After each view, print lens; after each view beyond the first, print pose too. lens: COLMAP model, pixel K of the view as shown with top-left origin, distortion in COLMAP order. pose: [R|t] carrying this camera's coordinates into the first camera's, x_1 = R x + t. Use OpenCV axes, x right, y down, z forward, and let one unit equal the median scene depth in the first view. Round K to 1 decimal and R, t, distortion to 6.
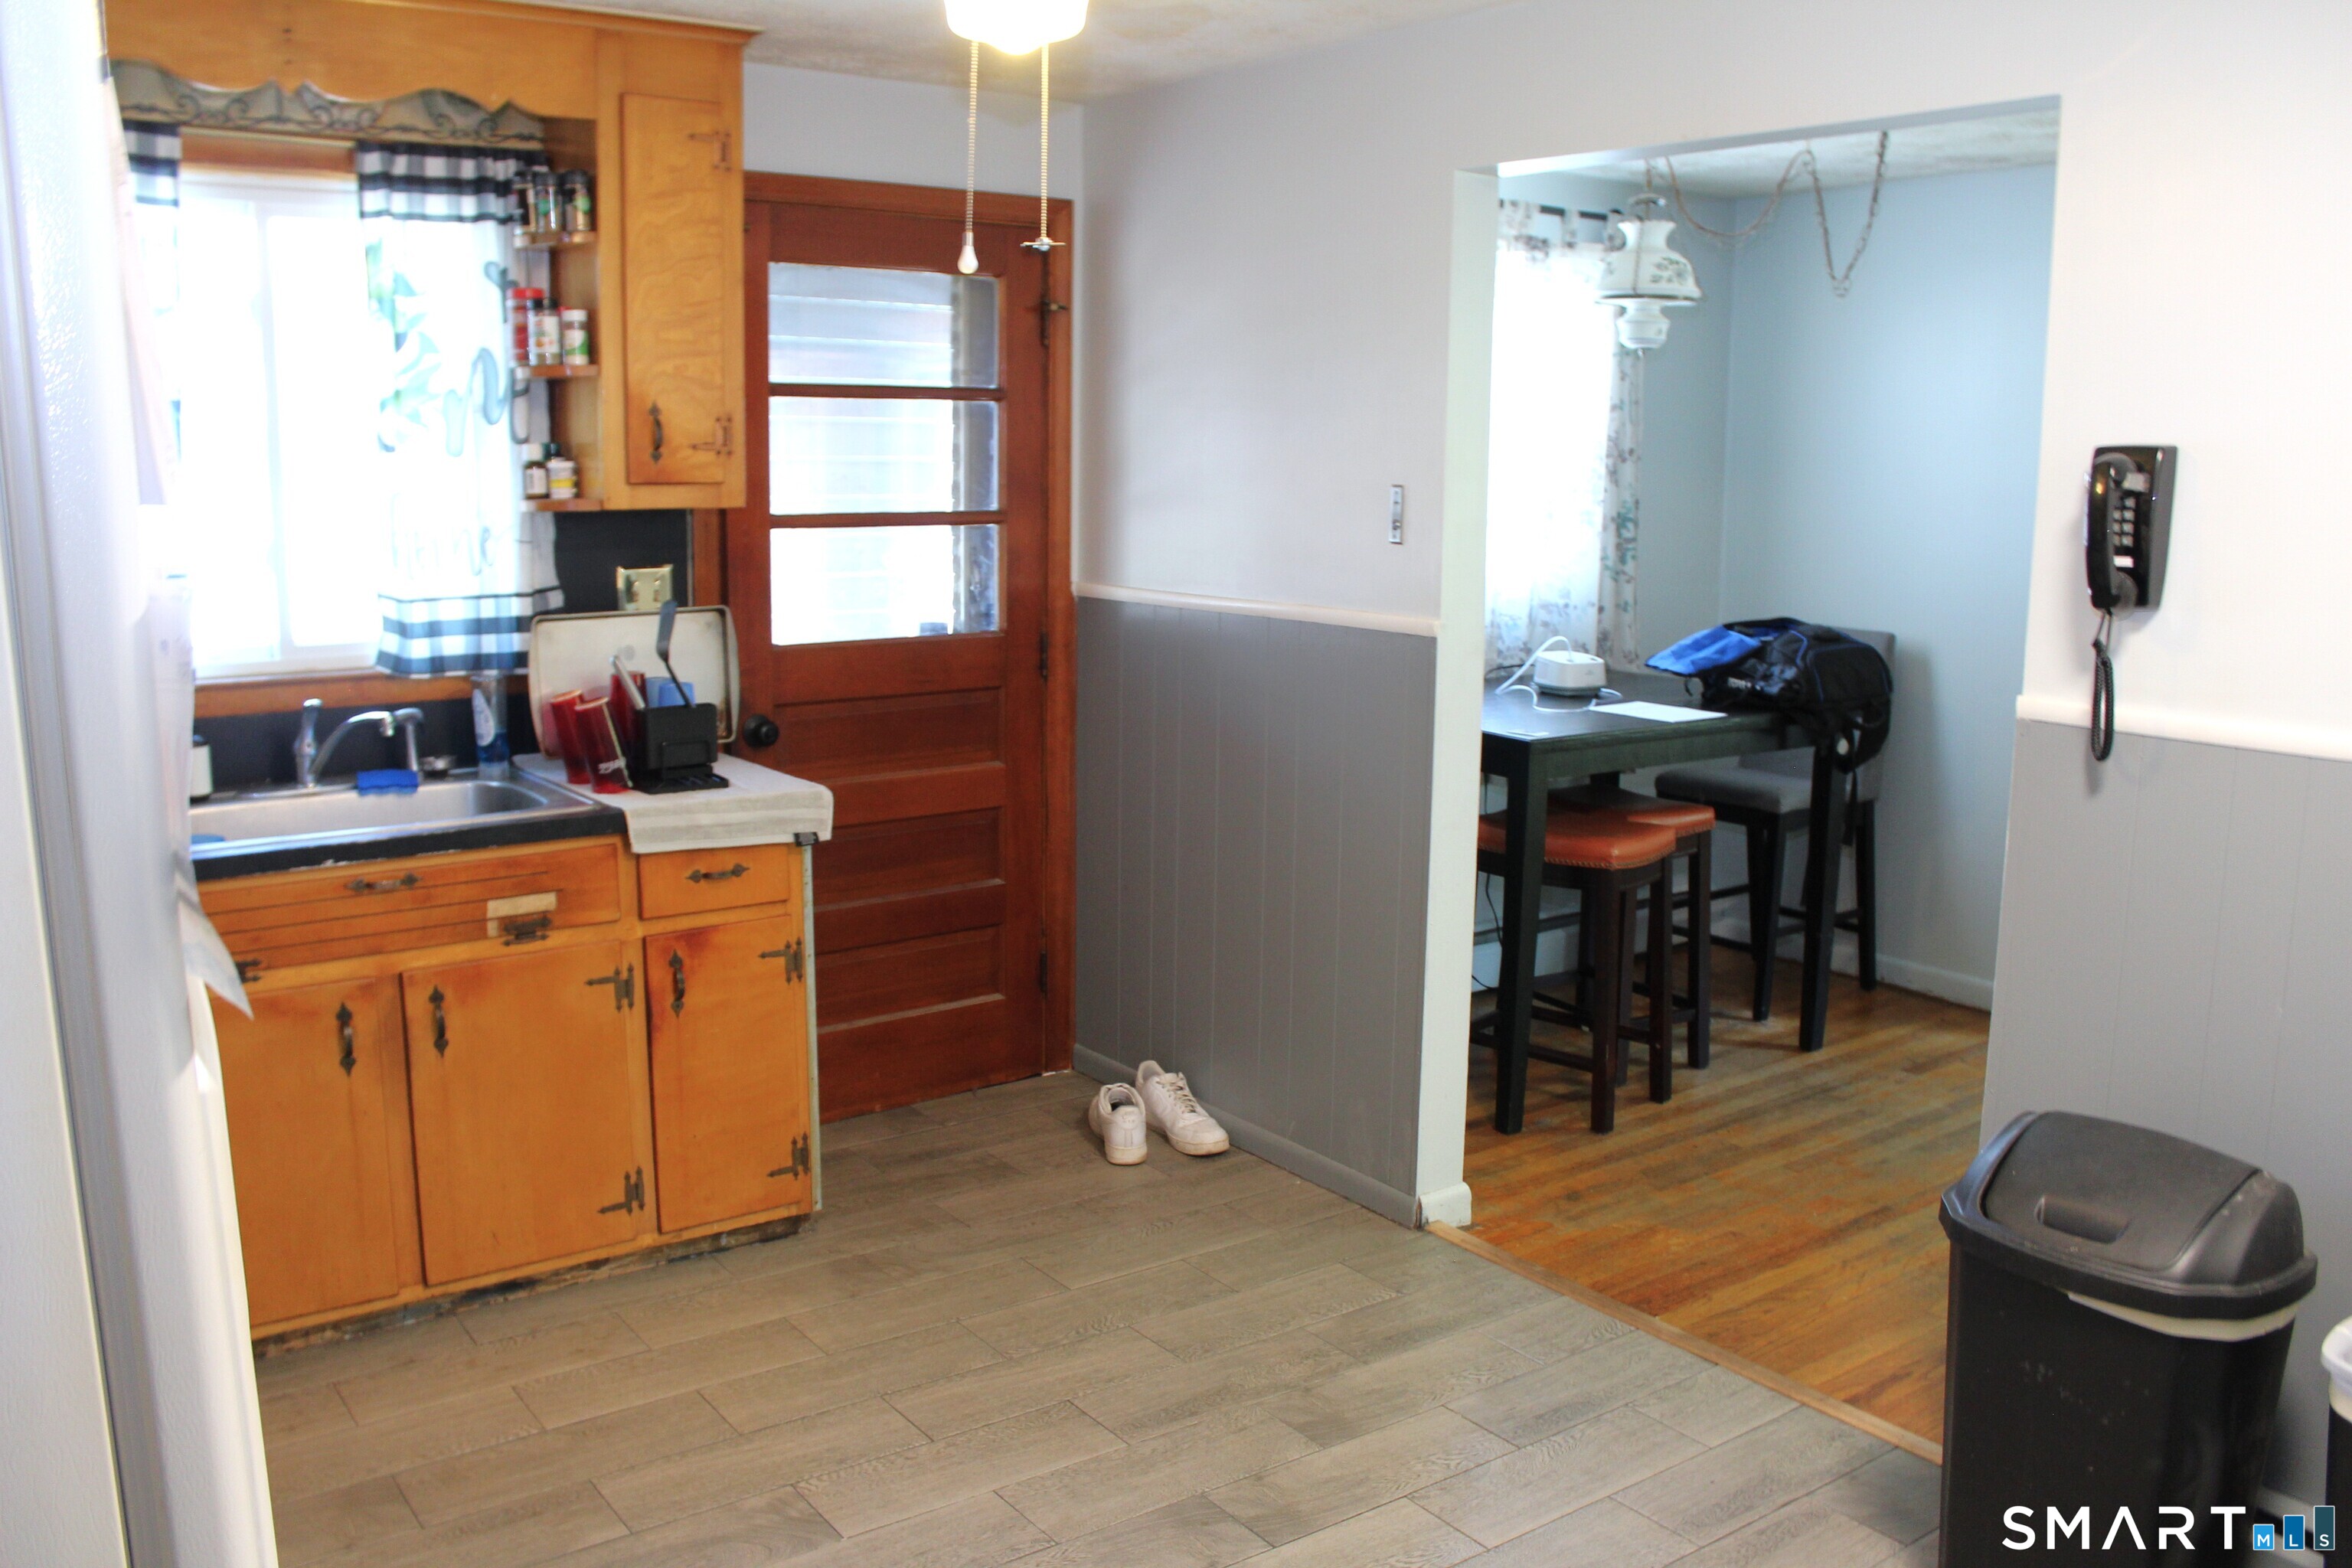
lens RADIAL K [[1937.7, 0, 1169.3], [0, 1937.7, 809.5], [0, 0, 1]] dist [-0.143885, 0.125979]
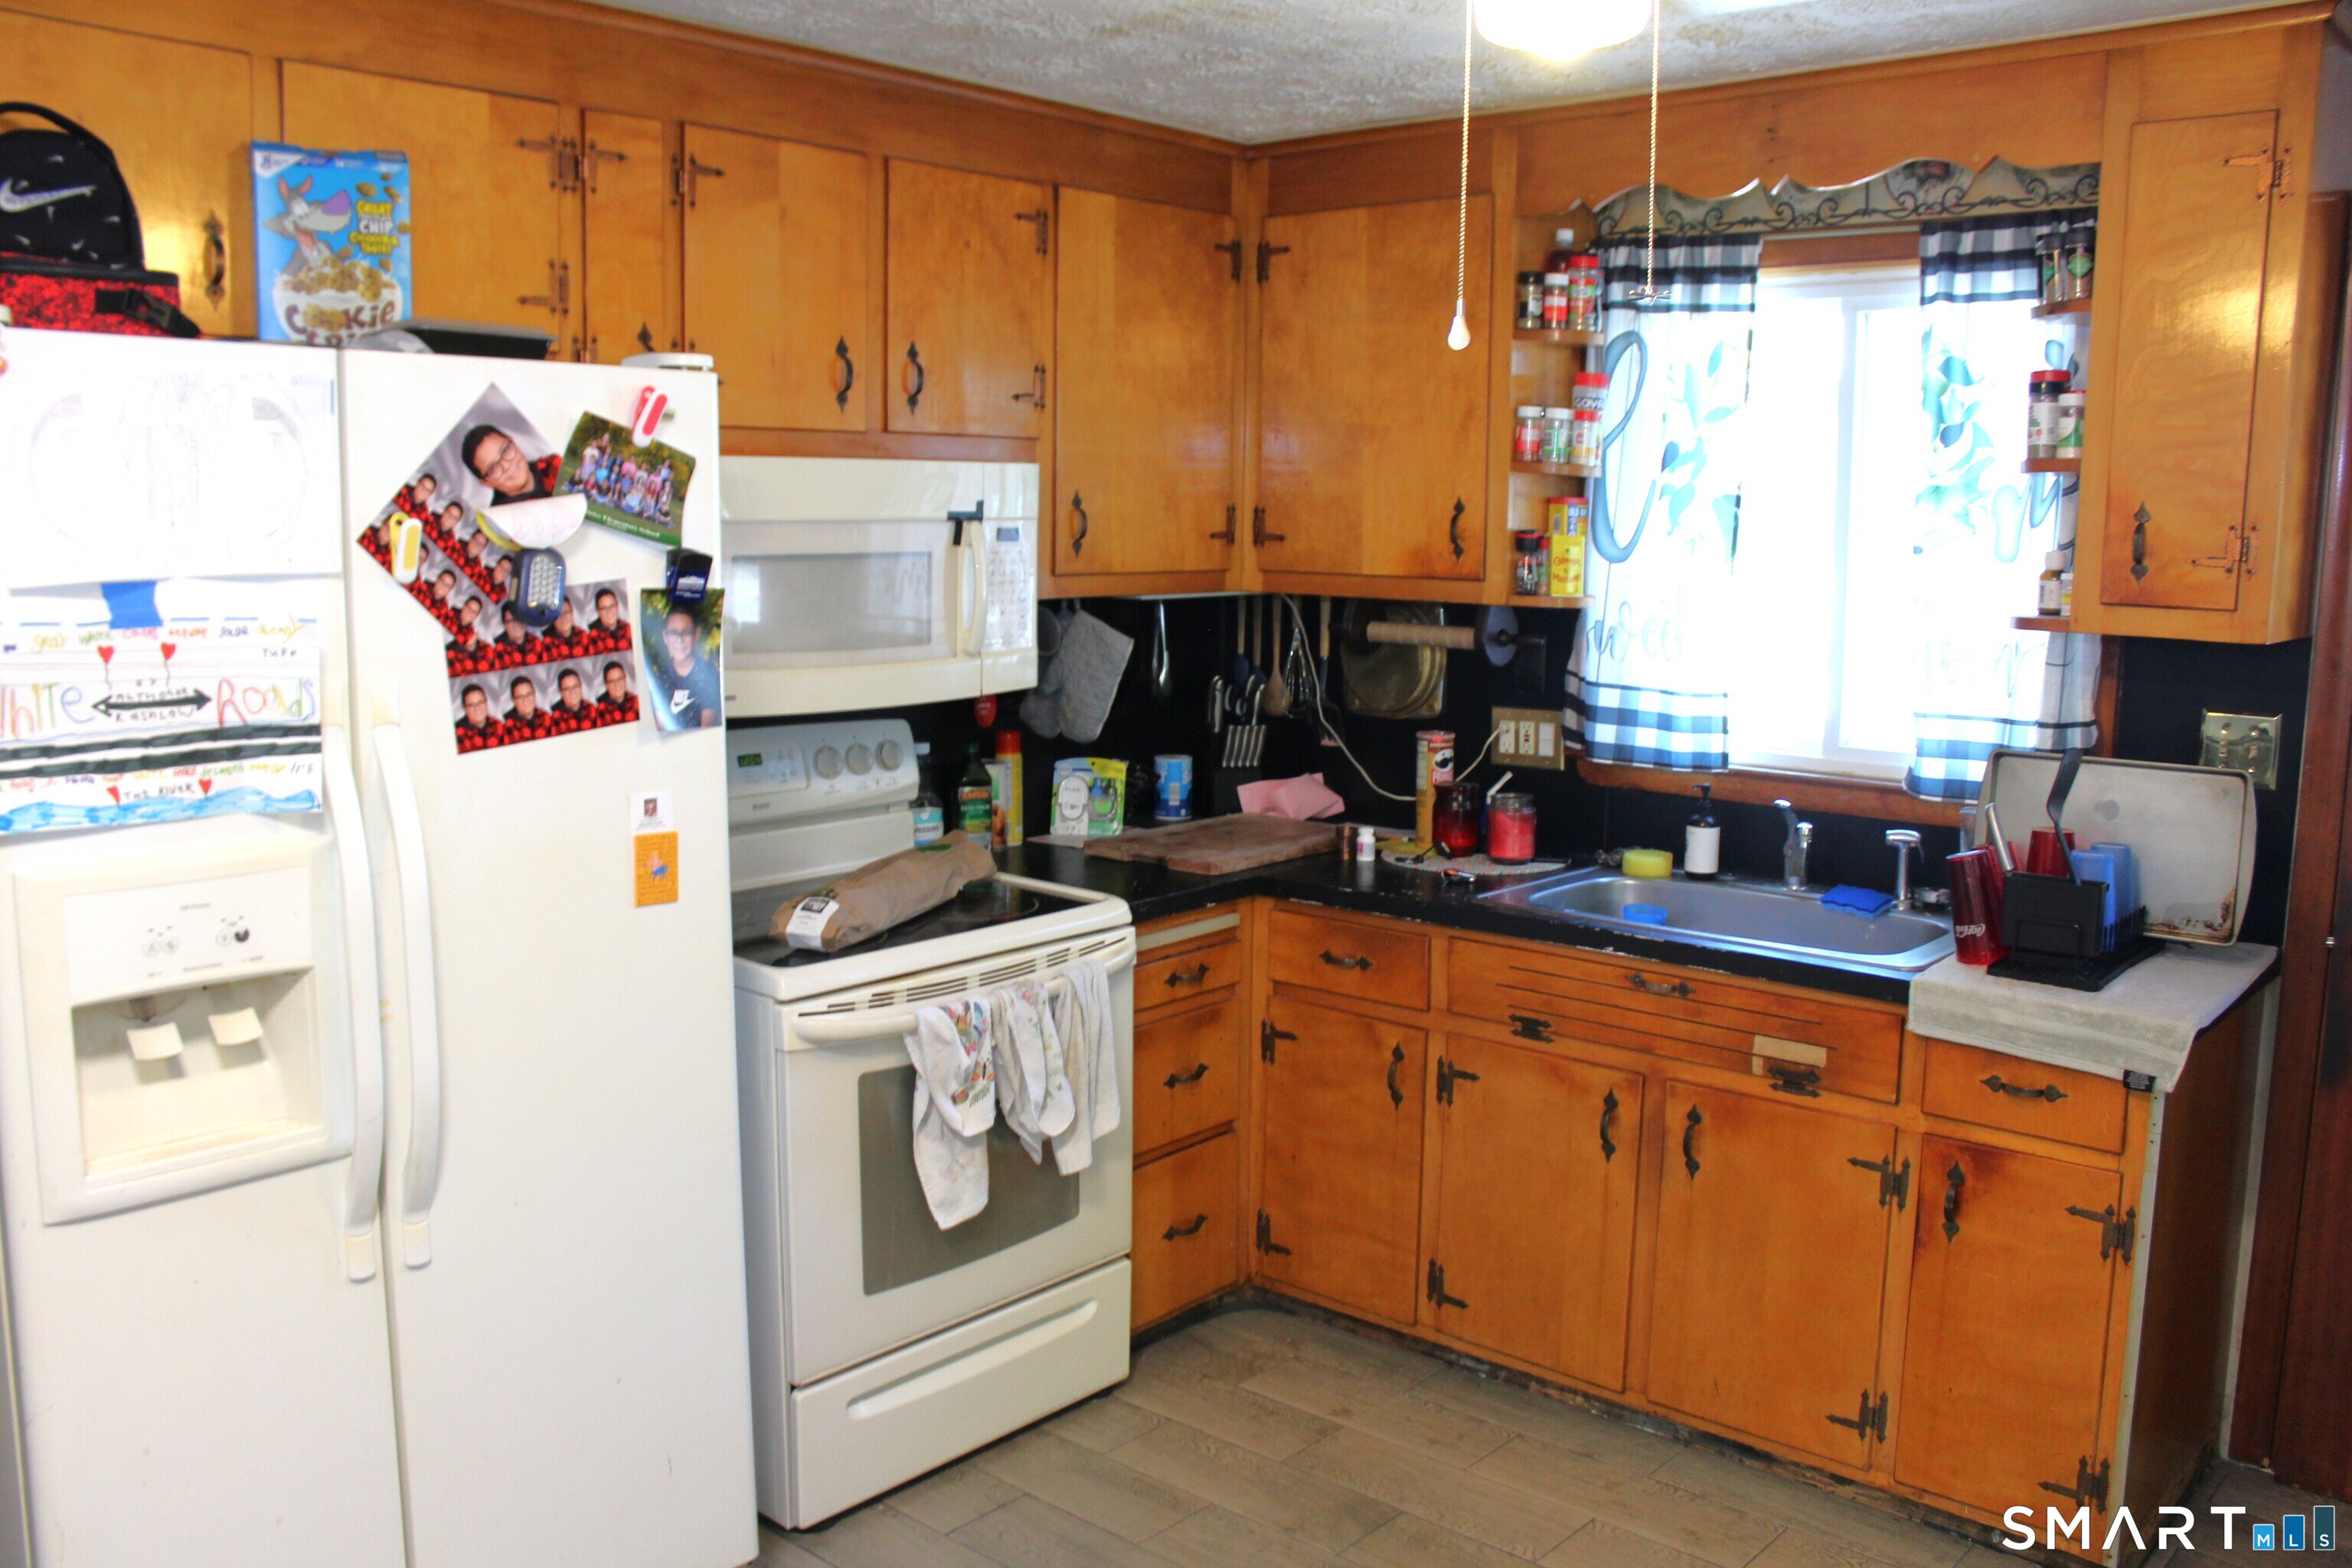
lens RADIAL K [[1937.7, 0, 1169.3], [0, 1937.7, 809.5], [0, 0, 1]] dist [-0.143885, 0.125979]
pose [[0.226083, 0.146214, -0.963072, 0.425223], [-0.191659, 0.976022, 0.103187, -0.093345], [0.955067, 0.161253, 0.248685, 0.444235]]
